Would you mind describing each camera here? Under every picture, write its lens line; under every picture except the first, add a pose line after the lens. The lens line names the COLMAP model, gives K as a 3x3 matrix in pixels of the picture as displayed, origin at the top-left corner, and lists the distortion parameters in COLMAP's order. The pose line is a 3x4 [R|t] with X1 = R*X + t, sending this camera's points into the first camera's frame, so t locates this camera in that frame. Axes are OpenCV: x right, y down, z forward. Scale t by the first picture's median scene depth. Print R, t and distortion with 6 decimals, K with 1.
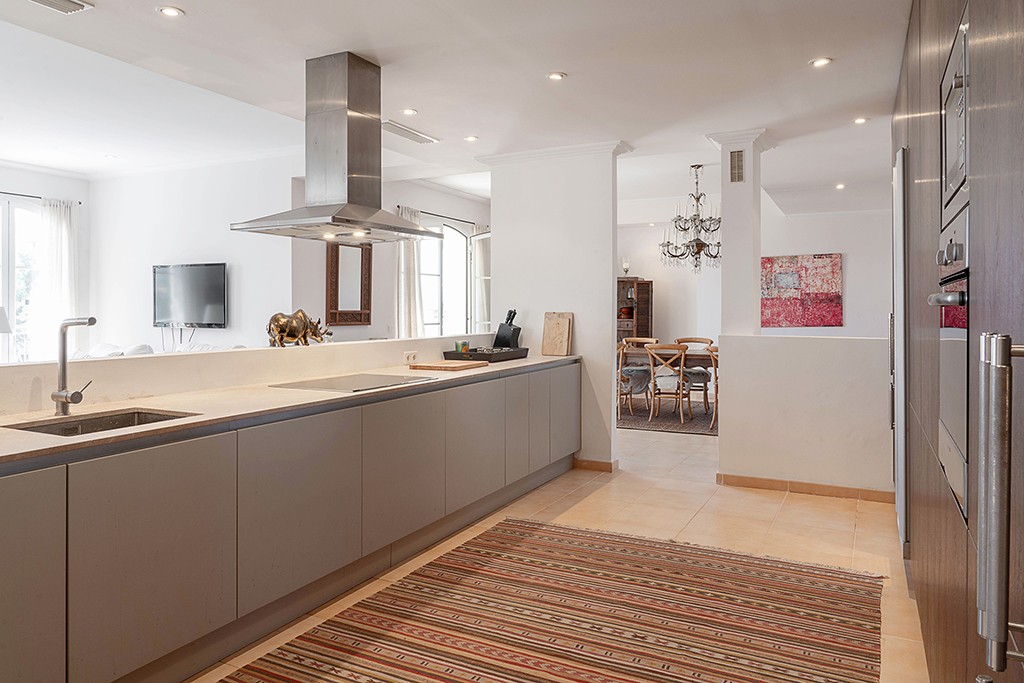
lens RADIAL K [[700.8, 0, 511.3], [0, 700.8, 340.5], [0, 0, 1]] dist [-0.007699, -0.003060]
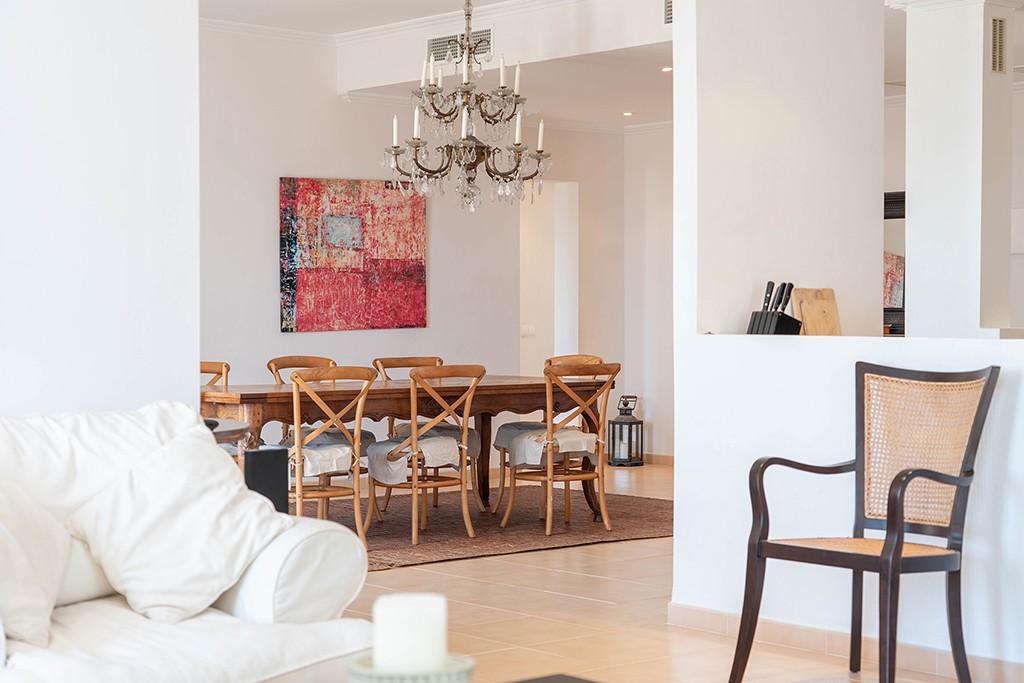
lens RADIAL K [[1832.0, 0, 512.3], [0, 1832.0, 340.7], [0, 0, 1]] dist [0.017596, 0.000000]
pose [[0.373342, -0.016145, 0.927553, -0.717641], [0.044642, 0.999003, -0.000580, -0.006882], [-0.926619, 0.041625, 0.373690, 0.445429]]
